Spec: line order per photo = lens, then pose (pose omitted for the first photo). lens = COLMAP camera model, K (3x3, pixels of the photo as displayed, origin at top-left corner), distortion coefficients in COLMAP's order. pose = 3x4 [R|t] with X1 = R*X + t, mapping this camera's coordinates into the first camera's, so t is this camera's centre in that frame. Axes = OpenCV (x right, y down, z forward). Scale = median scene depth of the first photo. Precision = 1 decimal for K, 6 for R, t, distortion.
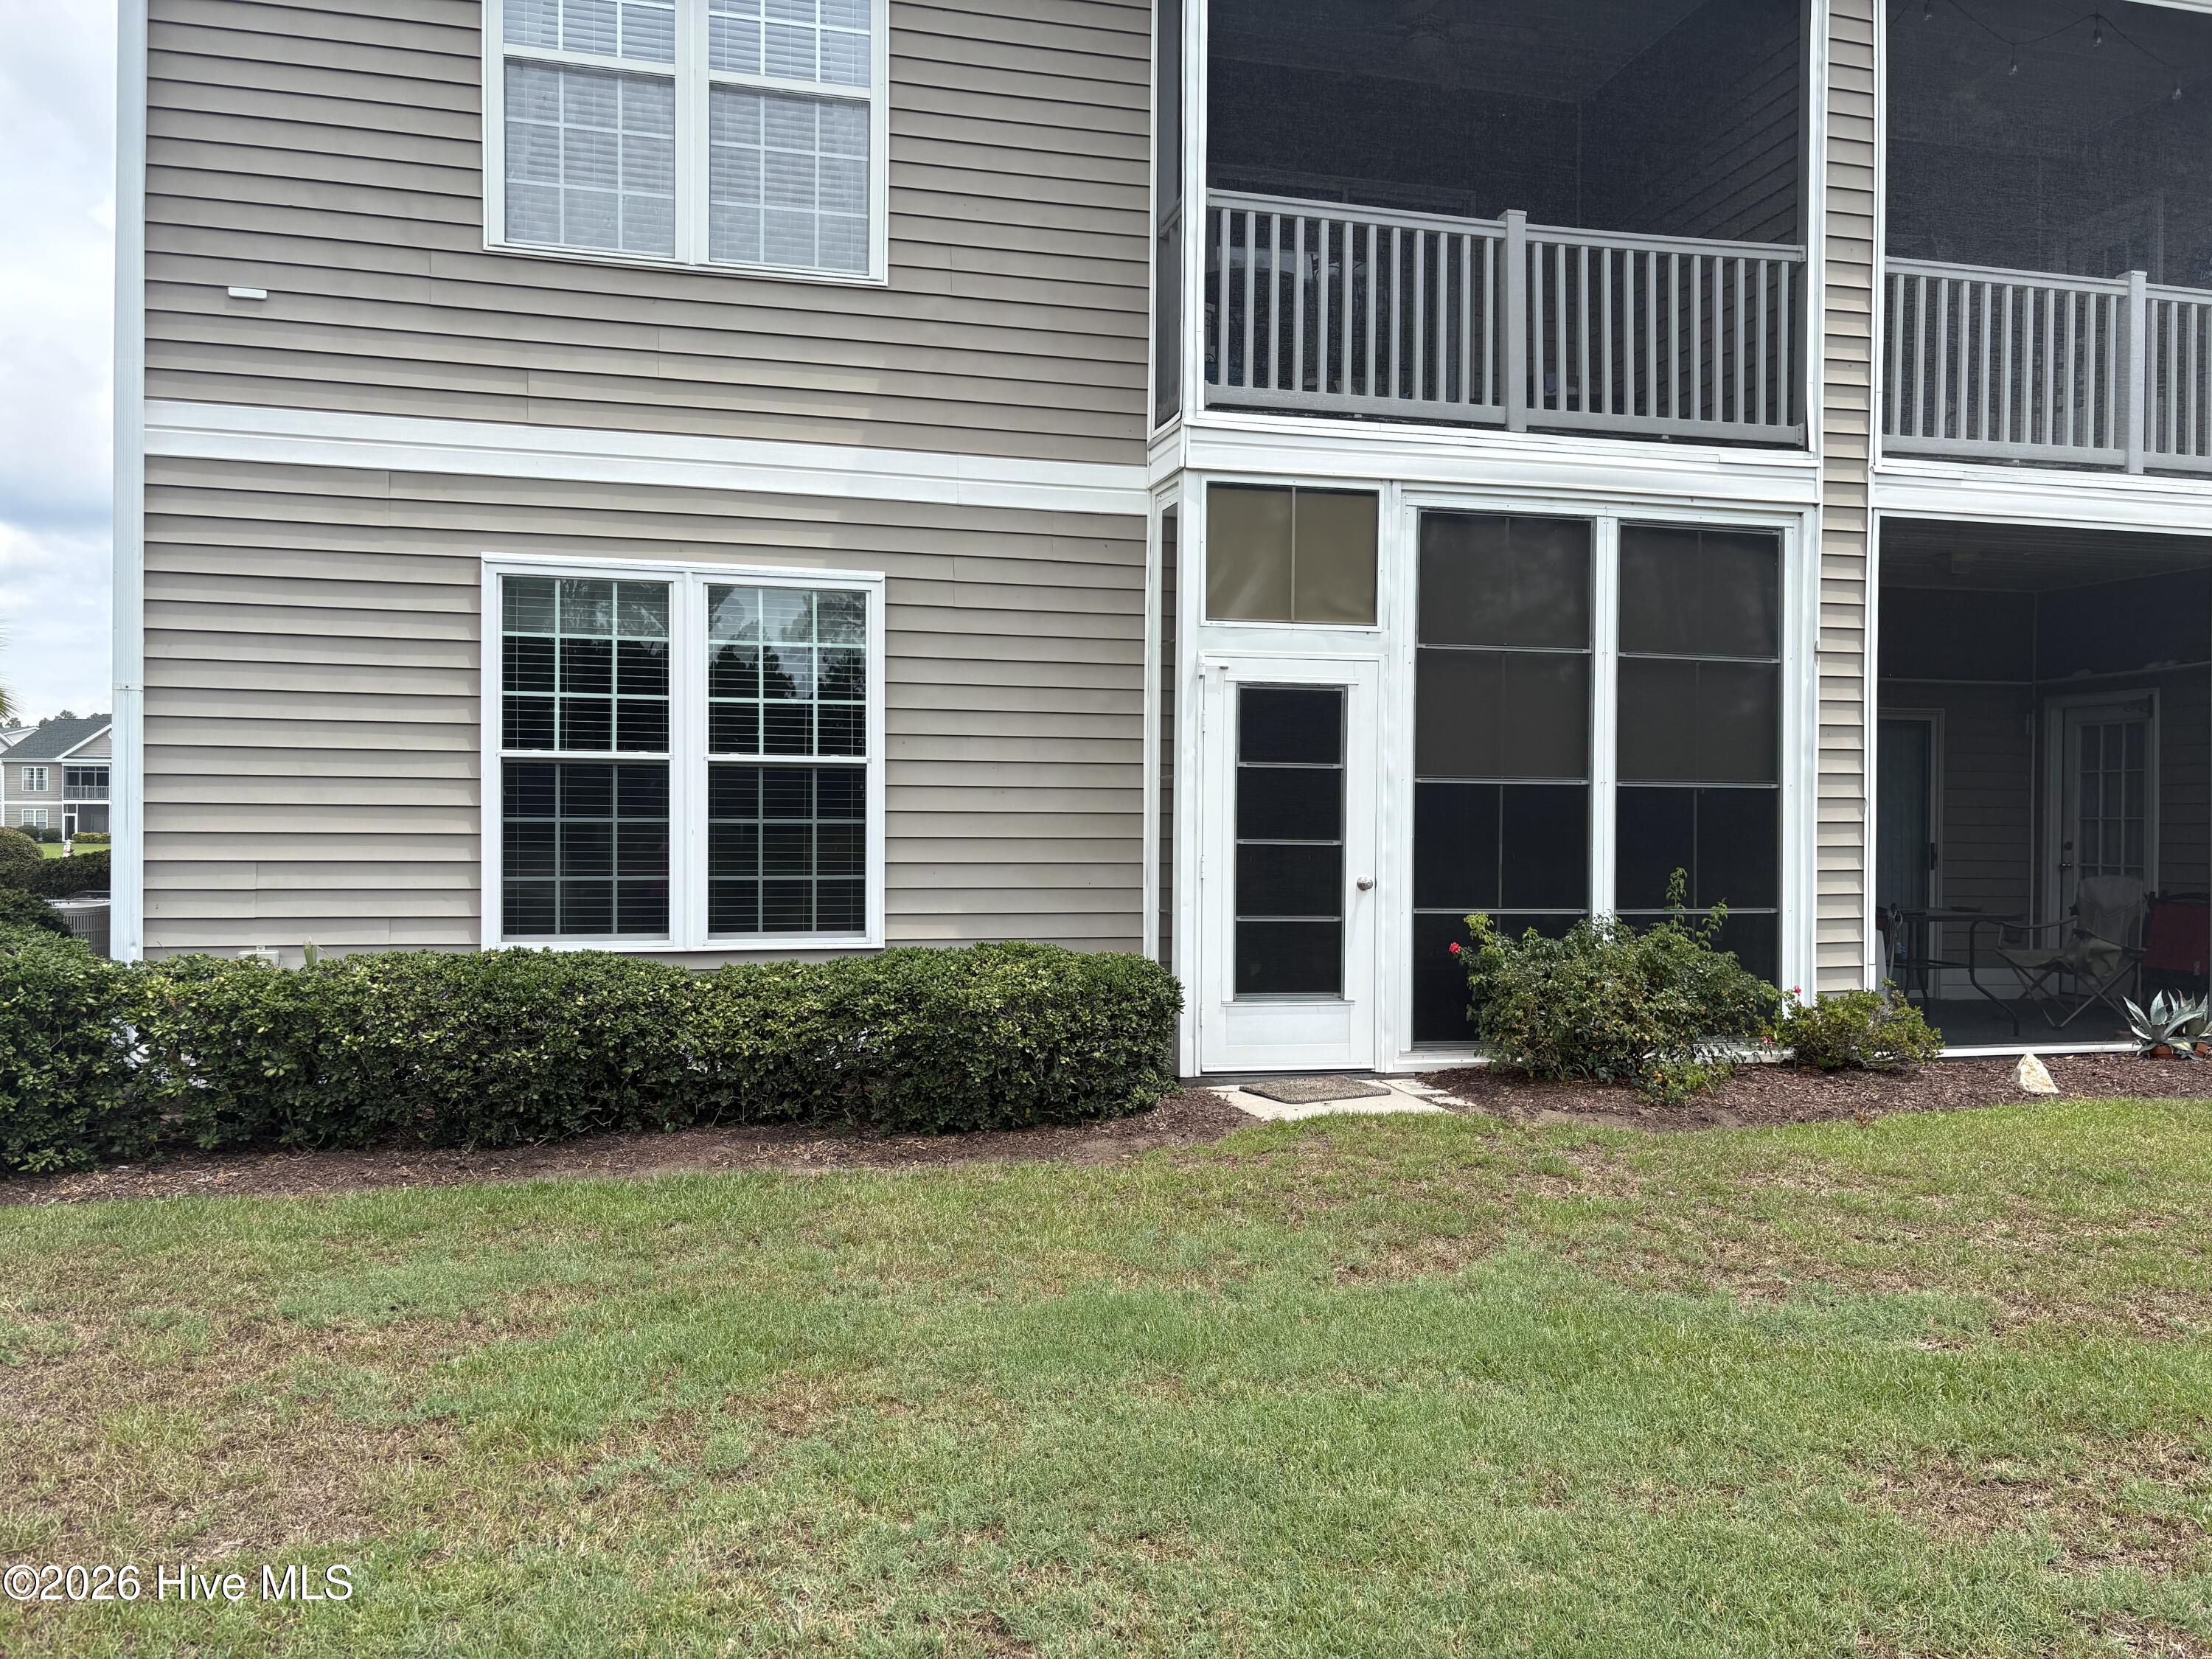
lens RADIAL K [[1680.3, 0, 1090.8], [0, 1680.3, 851.4], [0, 0, 1]] dist [0.046542, -0.058789]
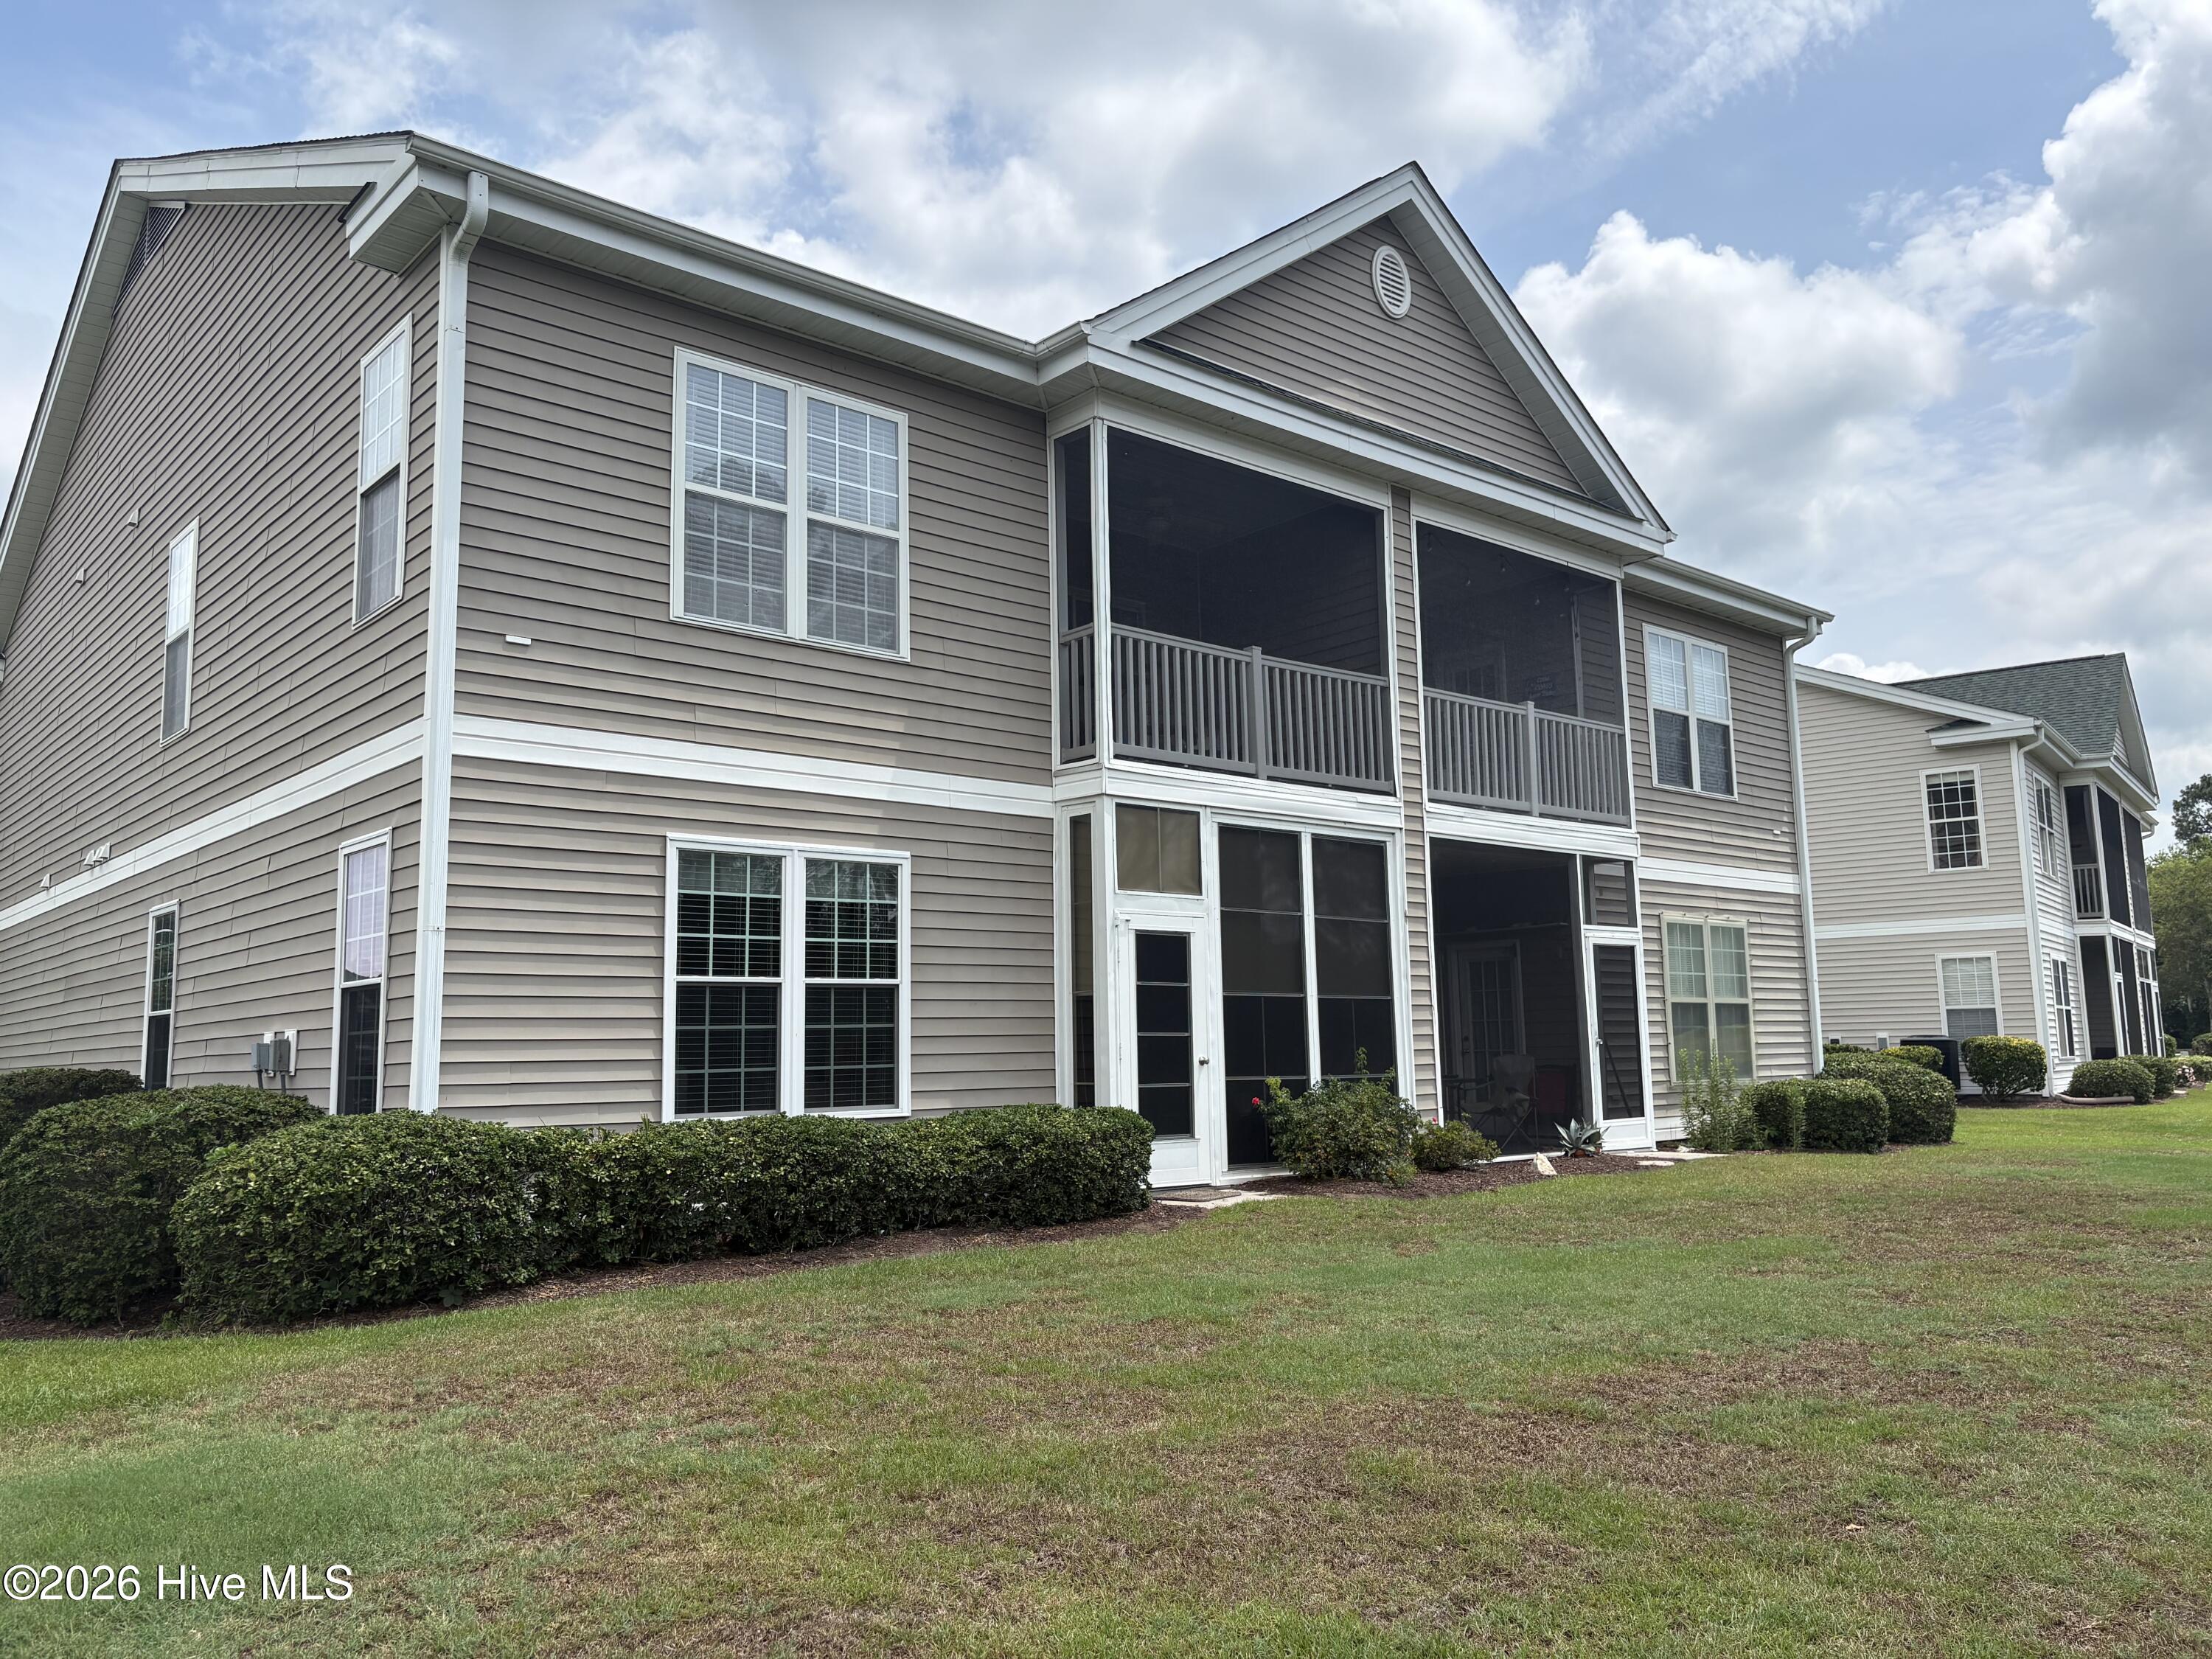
lens RADIAL K [[1680.3, 0, 1109.0], [0, 1680.3, 825.5], [0, 0, 1]] dist [0.046542, -0.058789]
pose [[0.888272, 0.039640, 0.457605, -0.632678], [0.030839, 0.988874, -0.145525, 0.027209], [-0.458282, 0.143378, 0.877166, -0.351354]]
